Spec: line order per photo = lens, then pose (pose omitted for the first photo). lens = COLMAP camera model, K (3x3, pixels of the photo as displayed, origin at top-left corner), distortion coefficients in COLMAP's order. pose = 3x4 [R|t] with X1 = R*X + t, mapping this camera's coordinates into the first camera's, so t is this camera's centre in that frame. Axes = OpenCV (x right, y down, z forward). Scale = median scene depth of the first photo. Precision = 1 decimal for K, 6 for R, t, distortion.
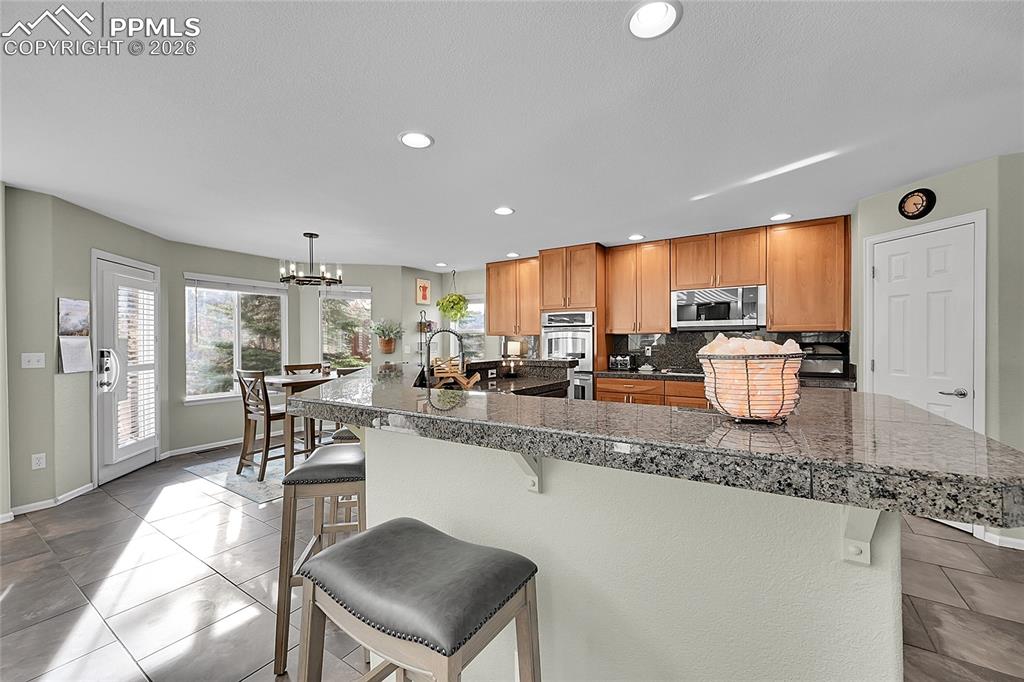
lens RADIAL K [[402.1, 0, 517.1], [0, 402.1, 344.2], [0, 0, 1]] dist [0.000233, -0.000130]
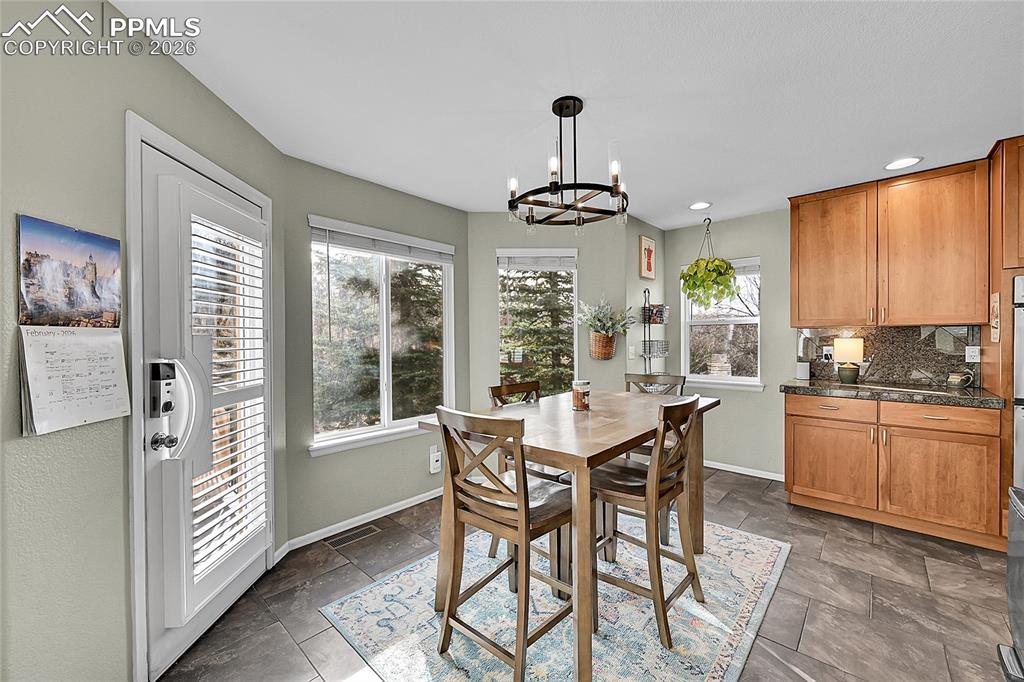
lens RADIAL K [[402.1, 0, 518.8], [0, 402.1, 343.3], [0, 0, 1]] dist [0.000233, -0.000130]
pose [[0.987564, -0.002818, -0.157190, -0.490908], [0.003276, 0.999991, 0.002653, -0.004040], [0.157181, -0.003135, 0.987565, 0.535431]]
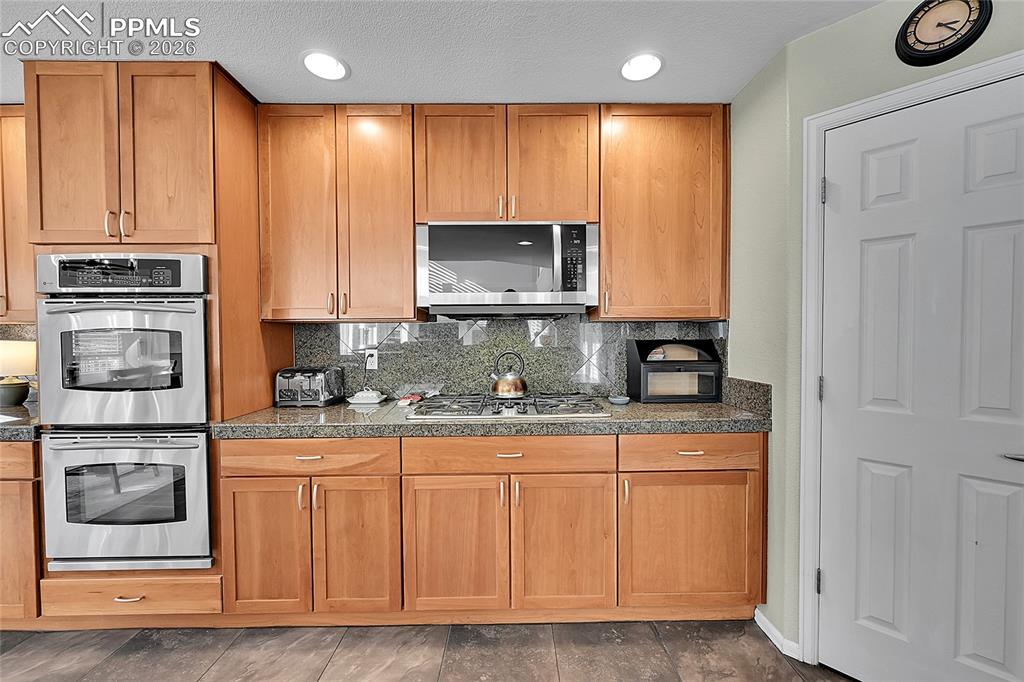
lens RADIAL K [[402.1, 0, 515.8], [0, 402.1, 345.0], [0, 0, 1]] dist [0.000233, -0.000130]
pose [[0.831956, -0.013495, 0.554677, 0.236247], [0.007046, 0.999881, 0.013758, -0.005698], [-0.554796, -0.007538, 0.831952, 0.593101]]
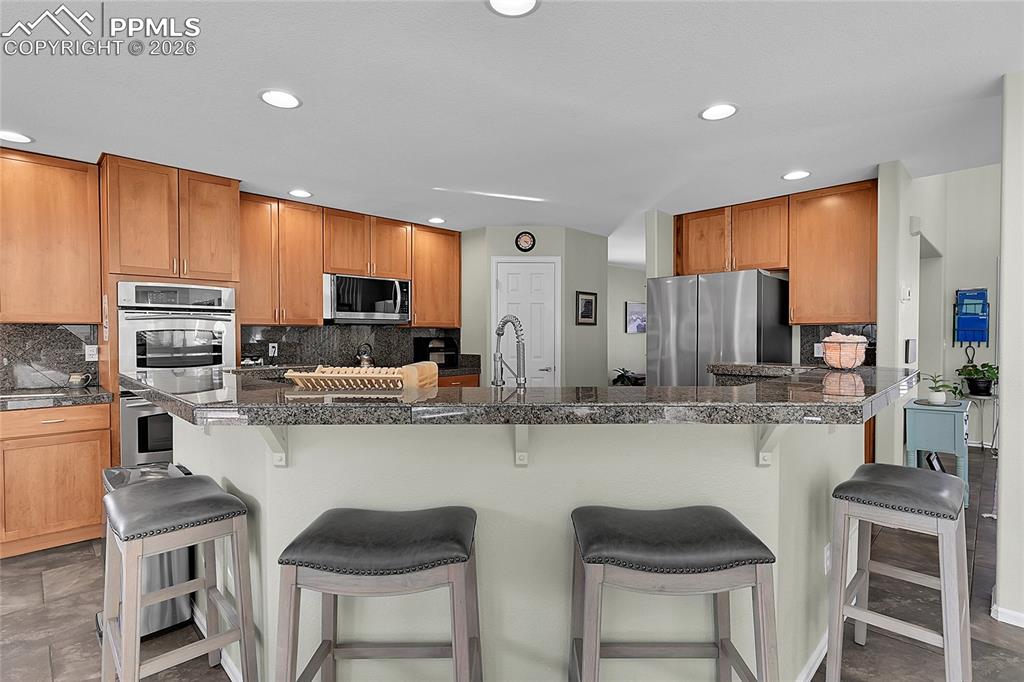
lens RADIAL K [[490.6, 0, 512.8], [0, 490.6, 344.0], [0, 0, 1]] dist [-0.003417, -0.000314]
pose [[0.210233, -0.015558, 0.977527, -0.506865], [0.008835, 0.999863, 0.014013, -0.002270], [-0.977611, 0.005690, 0.210342, 0.448530]]
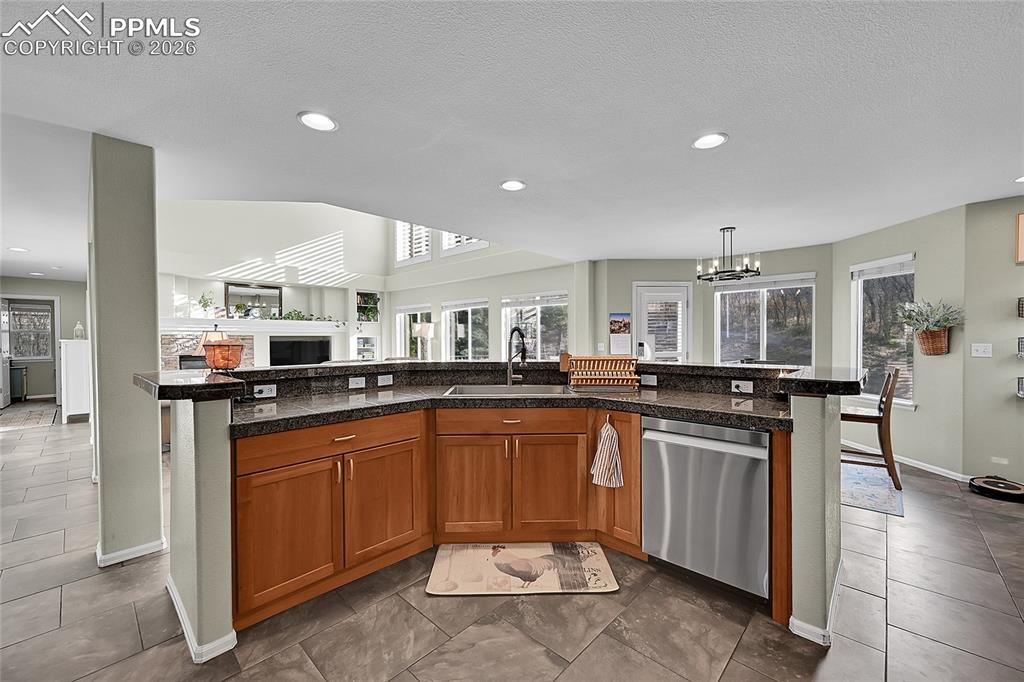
lens RADIAL K [[402.1, 0, 514.0], [0, 402.1, 340.9], [0, 0, 1]] dist [0.000233, -0.000130]
pose [[-0.178704, 0.010691, -0.983845, 0.550780], [0.003332, 0.999942, 0.010261, -0.006989], [0.983897, -0.001445, -0.178729, 0.655100]]
